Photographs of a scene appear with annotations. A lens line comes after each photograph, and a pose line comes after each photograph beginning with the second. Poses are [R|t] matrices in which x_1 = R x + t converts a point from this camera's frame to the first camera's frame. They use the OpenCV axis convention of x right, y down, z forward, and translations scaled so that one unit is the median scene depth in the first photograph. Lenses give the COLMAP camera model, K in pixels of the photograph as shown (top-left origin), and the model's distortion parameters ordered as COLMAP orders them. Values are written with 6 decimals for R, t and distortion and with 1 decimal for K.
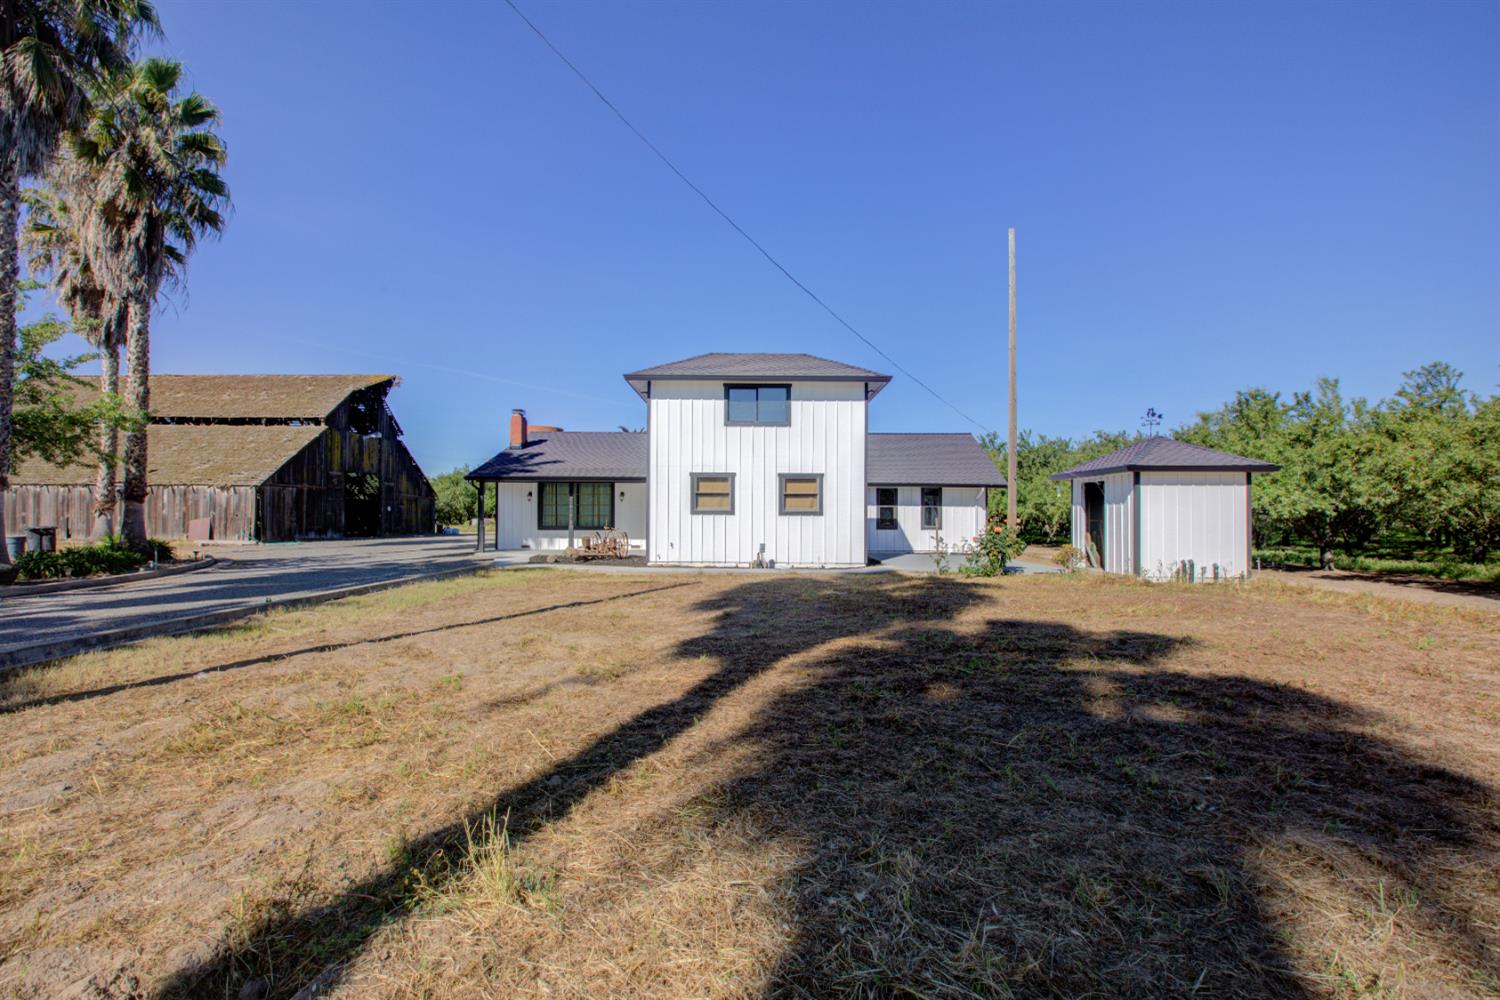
lens RADIAL K [[694.0, 0, 753.5], [0, 694.0, 506.5], [0, 0, 1]] dist [-0.008056, 0.004393]
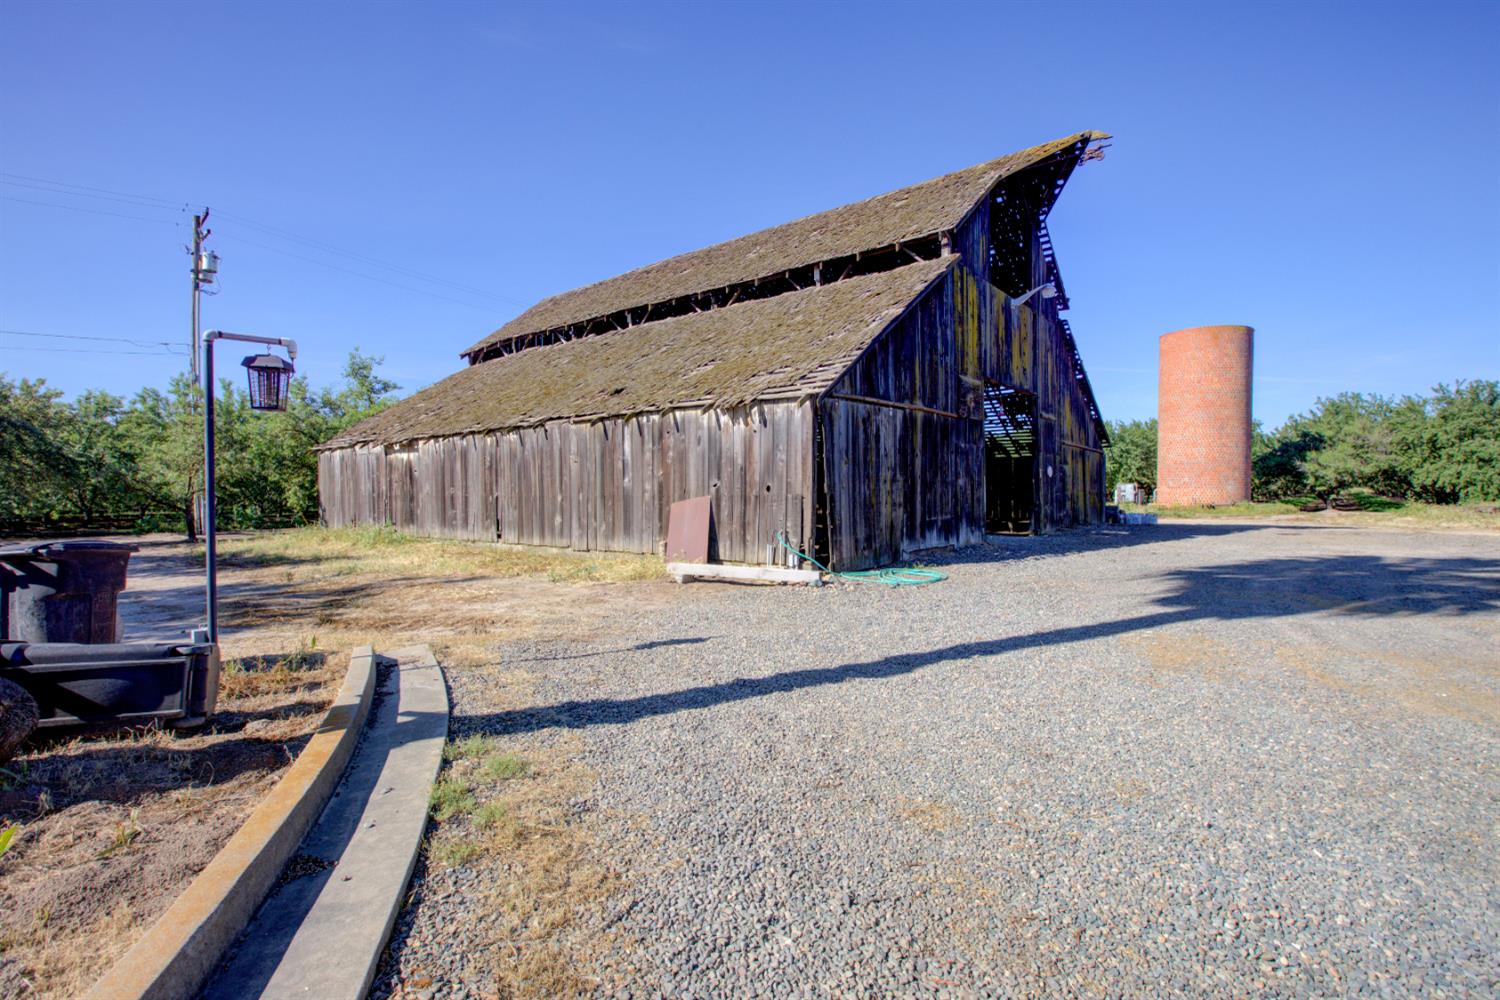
lens RADIAL K [[694.0, 0, 735.6], [0, 694.0, 499.5], [0, 0, 1]] dist [-0.008056, 0.004393]
pose [[0.759927, -0.003551, -0.649999, -0.499689], [0.020441, 0.999621, 0.018437, 0.010804], [0.649687, -0.027298, 0.759711, 0.679109]]
